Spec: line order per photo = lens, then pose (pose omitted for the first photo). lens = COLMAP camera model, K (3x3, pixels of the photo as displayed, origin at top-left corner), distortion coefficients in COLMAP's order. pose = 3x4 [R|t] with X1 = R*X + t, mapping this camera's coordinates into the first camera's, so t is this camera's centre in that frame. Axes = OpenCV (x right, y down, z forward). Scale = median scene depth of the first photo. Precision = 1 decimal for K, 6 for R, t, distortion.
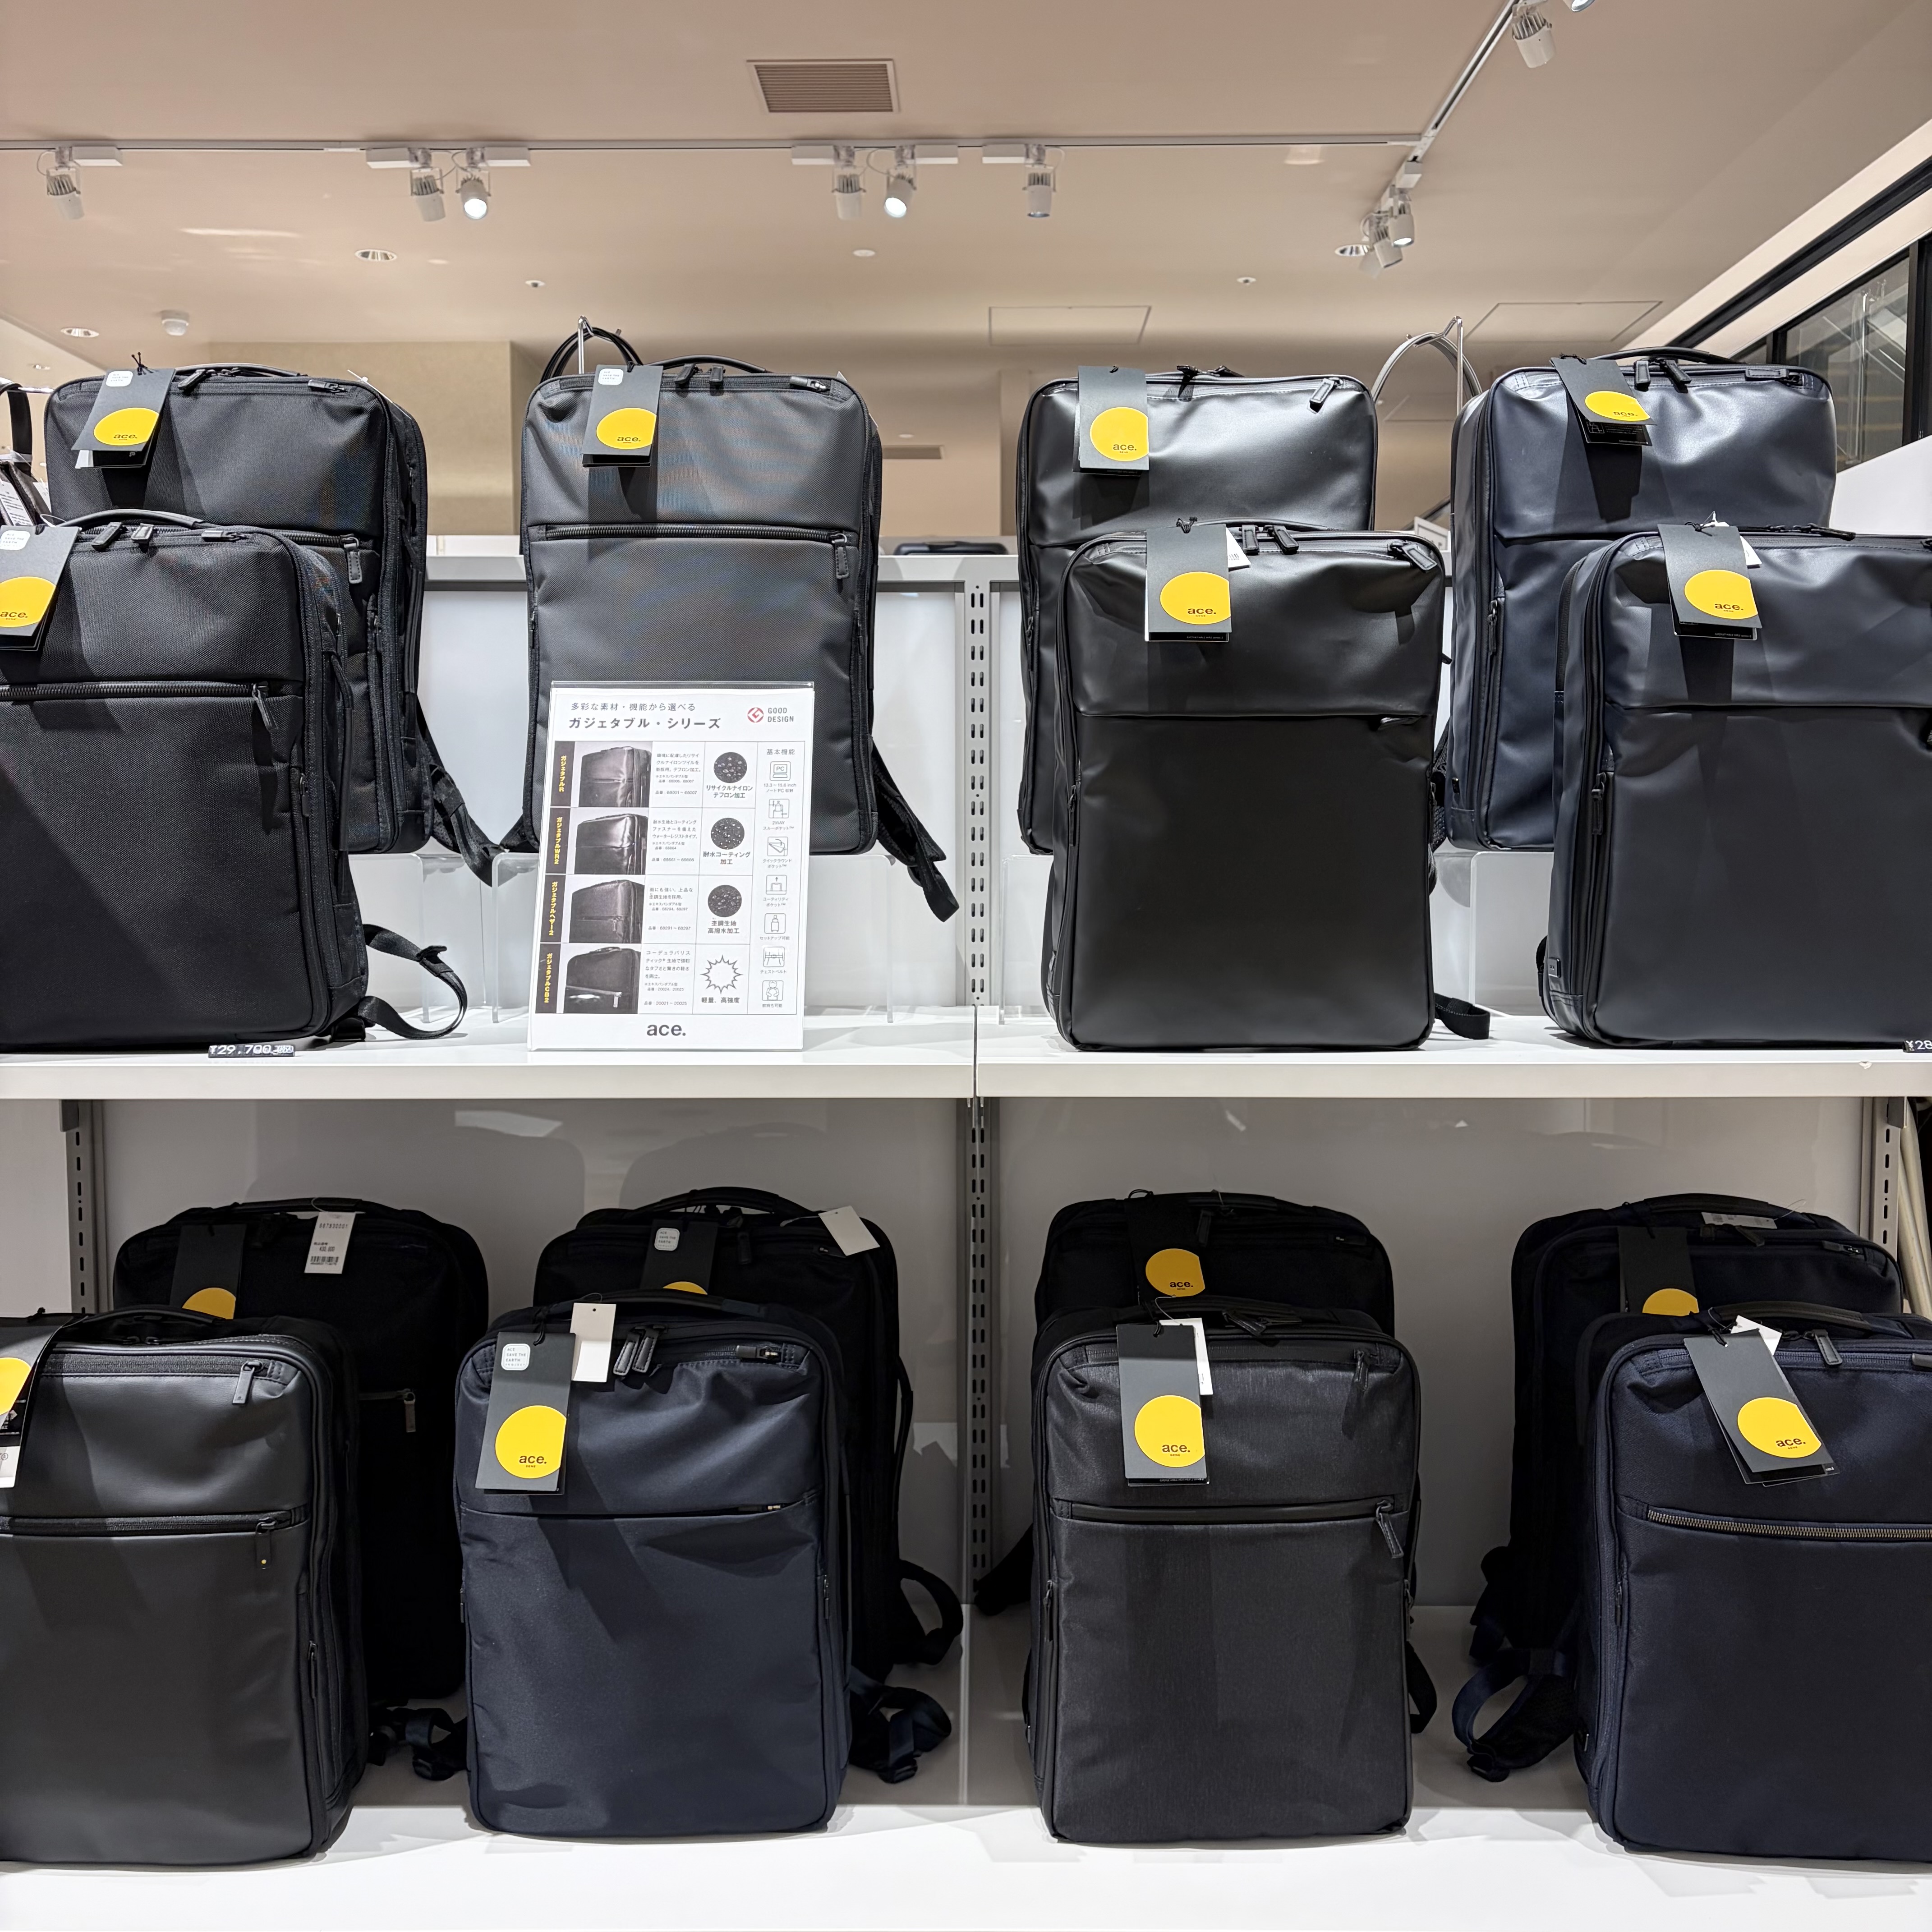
lens RADIAL K [[1946.7, 0, 967.7], [0, 1946.7, 966.0], [0, 0, 1]] dist [0.019619, 0.000000]
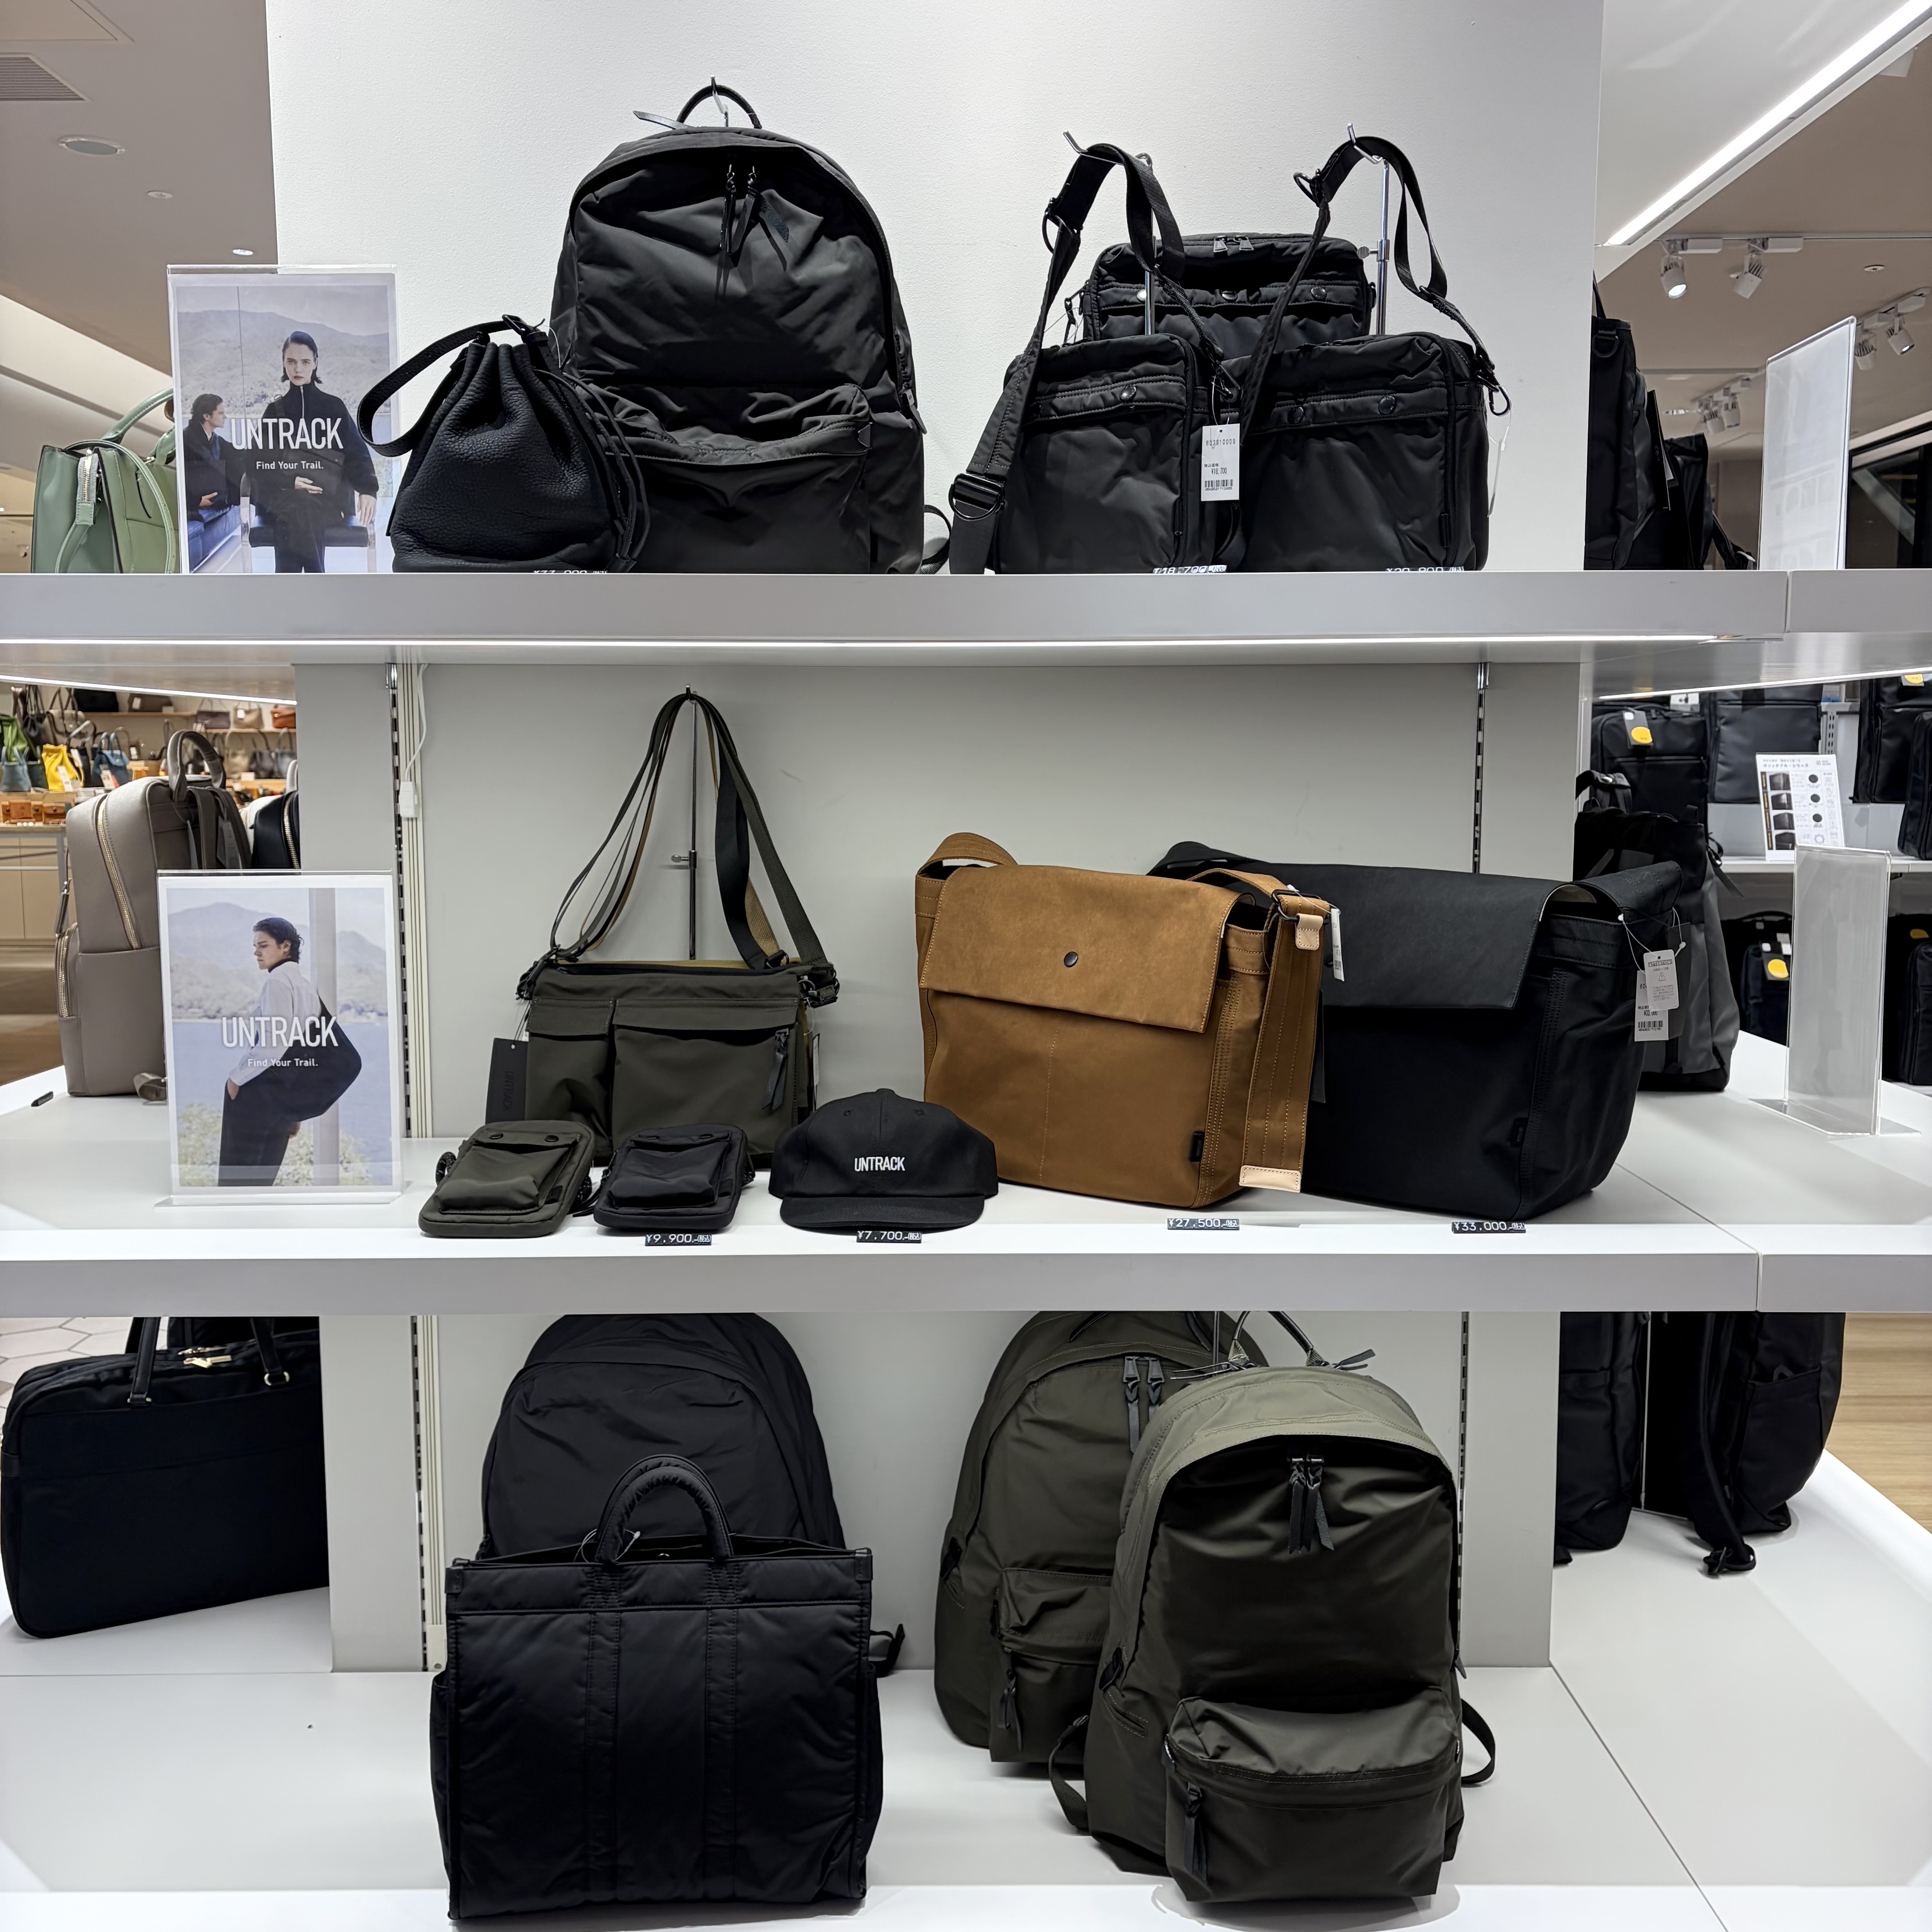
lens RADIAL K [[1946.7, 0, 964.1], [0, 1946.7, 967.9], [0, 0, 1]] dist [0.019619, 0.000000]
pose [[0.999889, -0.005944, 0.013686, -1.669694], [0.005511, 0.999490, 0.031444, 0.114212], [-0.013866, -0.031365, 0.999412, -2.425727]]
